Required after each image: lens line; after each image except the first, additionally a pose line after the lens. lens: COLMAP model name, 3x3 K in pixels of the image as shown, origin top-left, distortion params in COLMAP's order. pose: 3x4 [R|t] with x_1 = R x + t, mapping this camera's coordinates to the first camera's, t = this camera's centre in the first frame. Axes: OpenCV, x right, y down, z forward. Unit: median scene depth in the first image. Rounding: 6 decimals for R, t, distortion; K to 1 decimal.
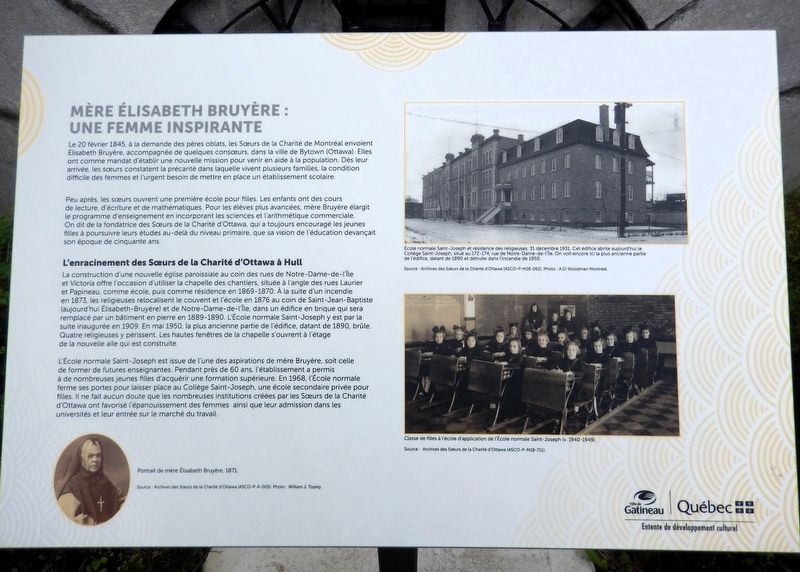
lens RADIAL K [[619.5, 0, 401.9], [0, 619.5, 286.1], [0, 0, 1]] dist [-0.006719, -0.001810]
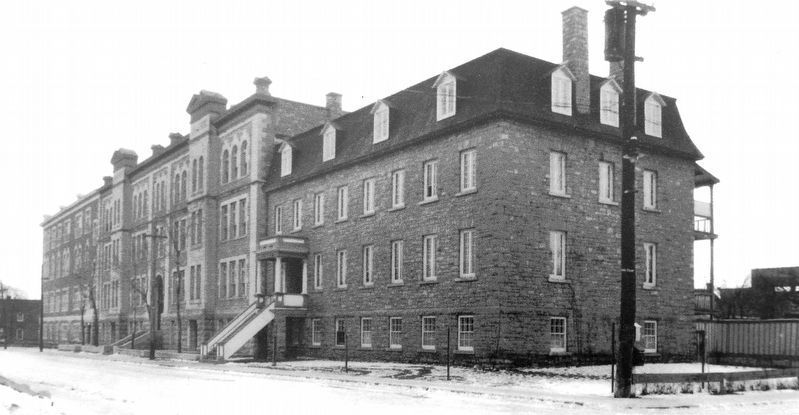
lens RADIAL K [[558.6, 0, 397.9], [0, 558.6, 205.3], [0, 0, 1]] dist [-0.013917, -0.001662]
pose [[0.999056, -0.008774, 0.042539, 0.214991], [0.007286, 0.999361, 0.035000, -0.194628], [-0.042819, -0.034657, 0.998482, 0.692691]]
